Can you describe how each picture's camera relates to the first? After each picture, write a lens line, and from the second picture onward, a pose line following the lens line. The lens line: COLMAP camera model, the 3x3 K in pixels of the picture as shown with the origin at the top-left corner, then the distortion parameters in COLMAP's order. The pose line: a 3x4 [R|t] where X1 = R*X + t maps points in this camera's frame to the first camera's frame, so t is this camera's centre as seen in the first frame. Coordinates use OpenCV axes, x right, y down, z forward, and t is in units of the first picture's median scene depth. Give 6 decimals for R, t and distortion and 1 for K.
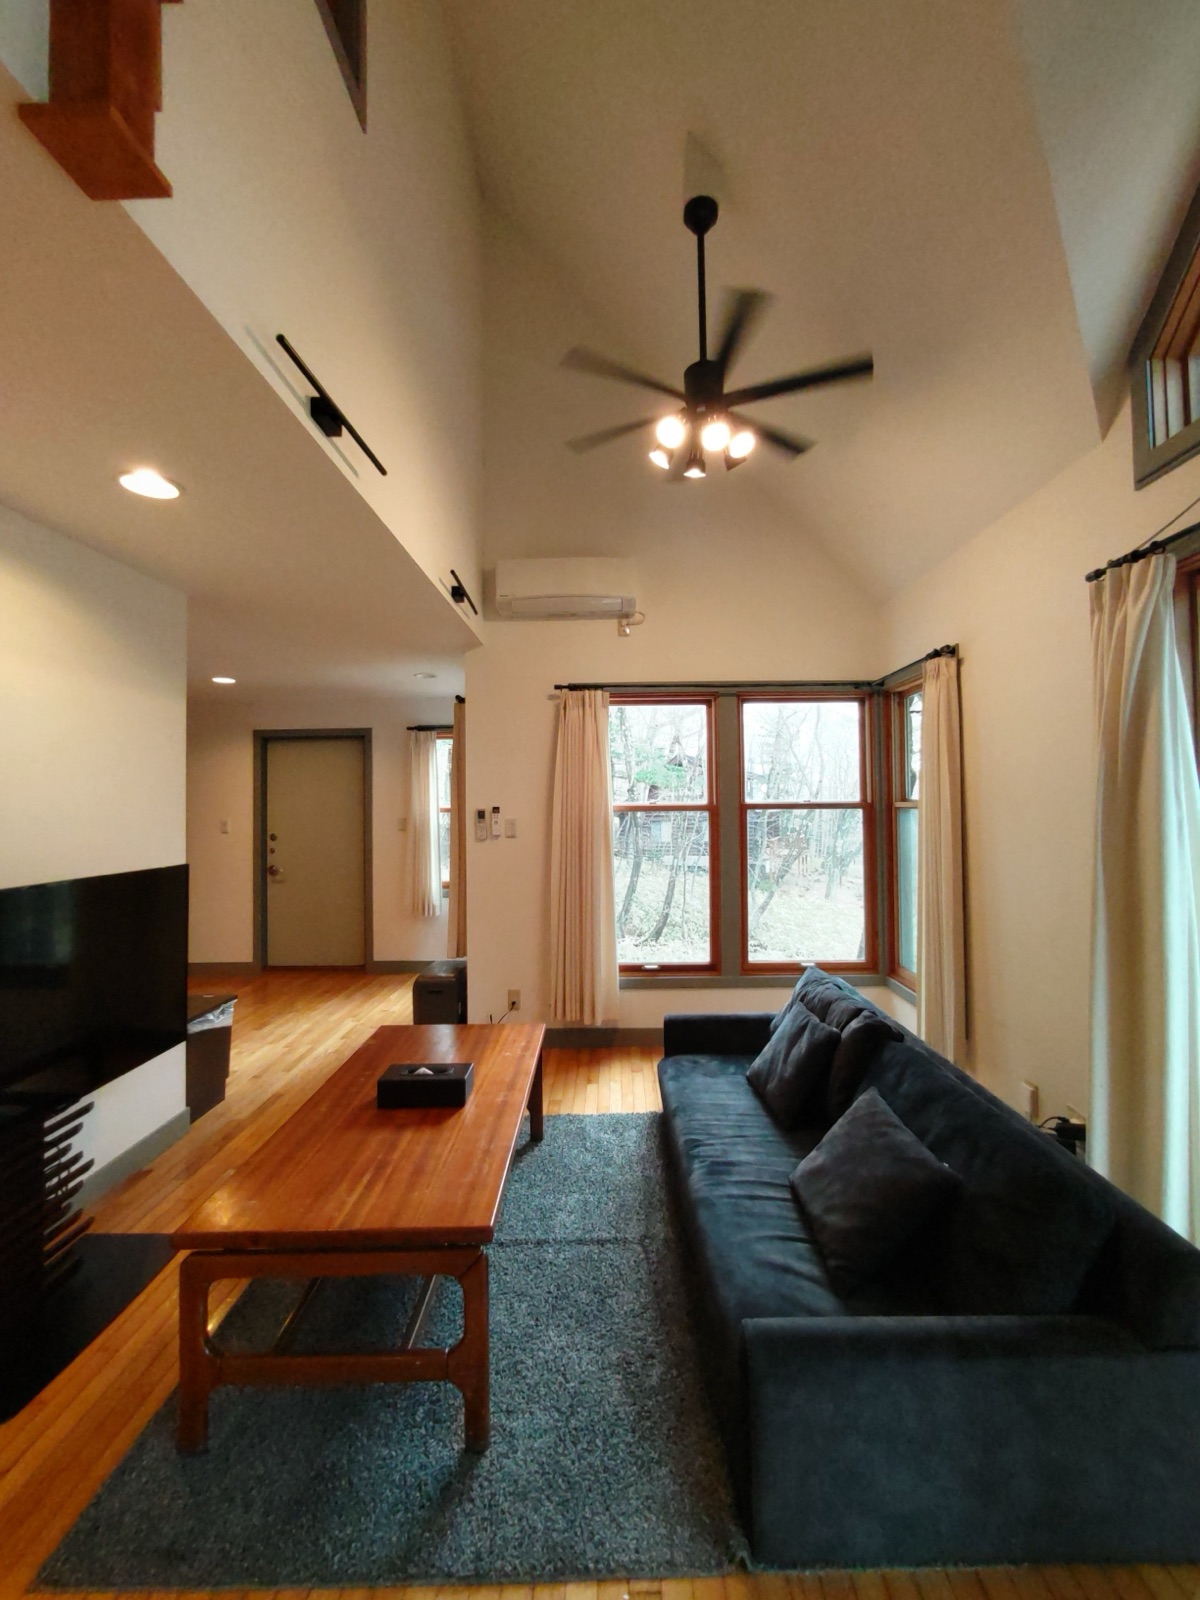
lens RADIAL K [[679.7, 0, 605.9], [0, 679.7, 788.6], [0, 0, 1]] dist [-0.000359, 0.001753]
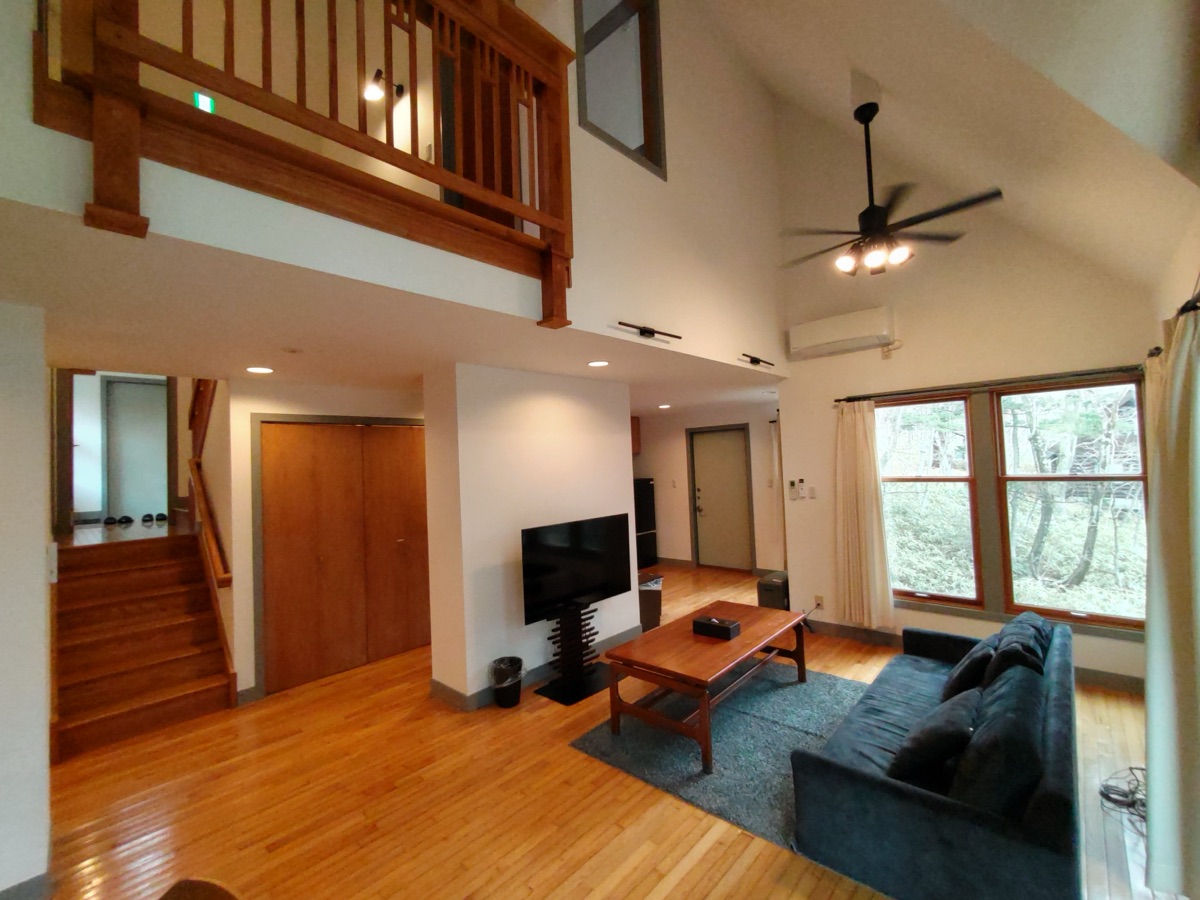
lens RADIAL K [[509.8, 0, 593.7], [0, 509.8, 447.5], [0, 0, 1]] dist [-0.000359, 0.001753]
pose [[0.739502, -0.039671, -0.671985, 0.285942], [0.049952, 0.998744, -0.003990, -0.067122], [0.671299, -0.030617, 0.740554, -0.206897]]
